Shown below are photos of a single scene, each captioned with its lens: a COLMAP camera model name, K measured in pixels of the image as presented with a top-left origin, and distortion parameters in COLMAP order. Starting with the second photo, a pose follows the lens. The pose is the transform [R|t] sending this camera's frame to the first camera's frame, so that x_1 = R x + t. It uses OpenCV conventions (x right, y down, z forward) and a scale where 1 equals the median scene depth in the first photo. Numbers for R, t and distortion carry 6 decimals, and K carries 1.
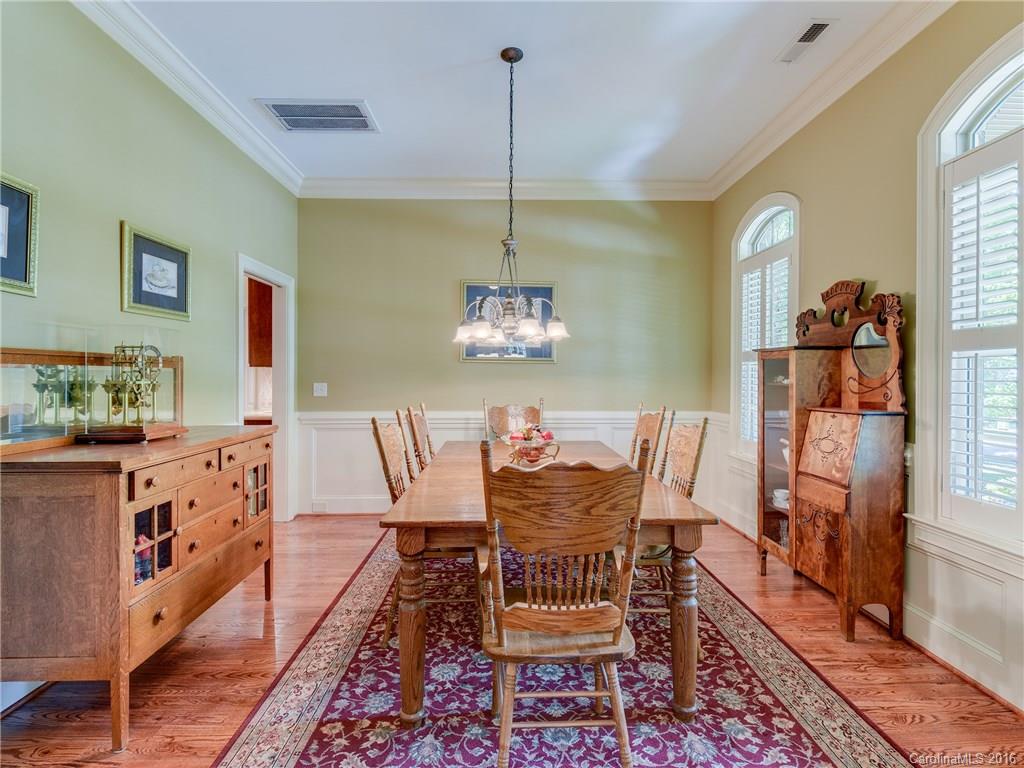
lens RADIAL K [[498.8, 0, 507.6], [0, 498.8, 380.4], [0, 0, 1]] dist [0.011017, -0.004405]
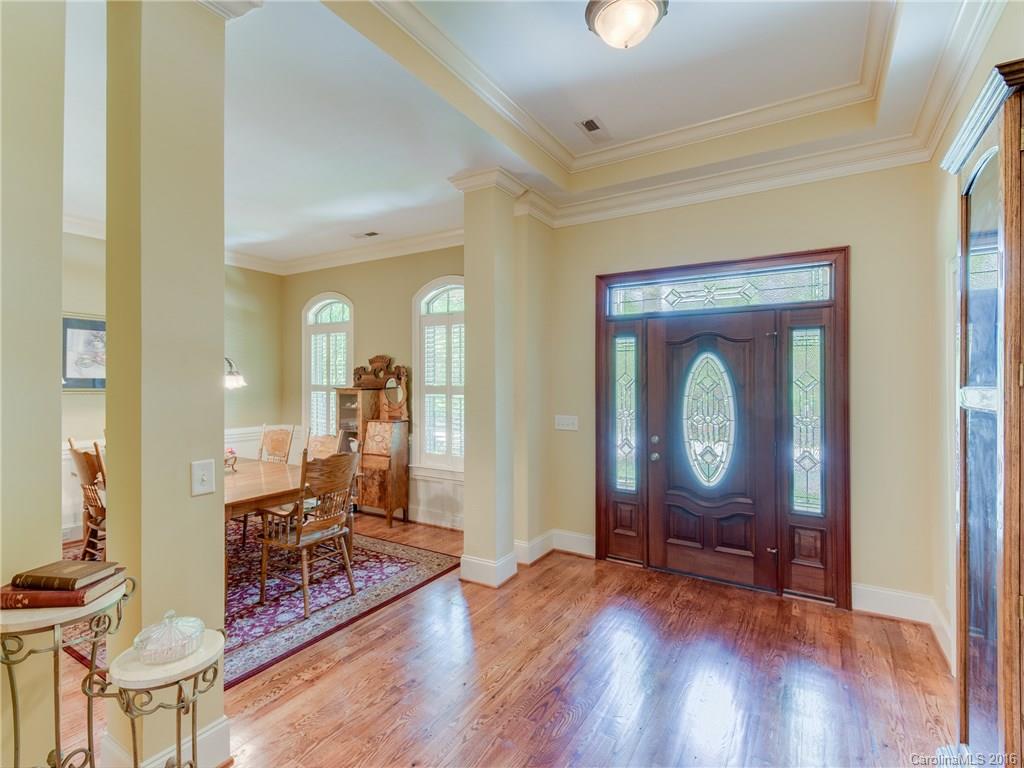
lens RADIAL K [[498.8, 0, 511.3], [0, 498.8, 382.9], [0, 0, 1]] dist [0.011017, -0.004405]
pose [[0.541748, -0.005686, 0.840522, -0.829263], [0.008221, 0.999965, 0.001466, -0.101229], [-0.840501, 0.006116, 0.541776, -0.593989]]
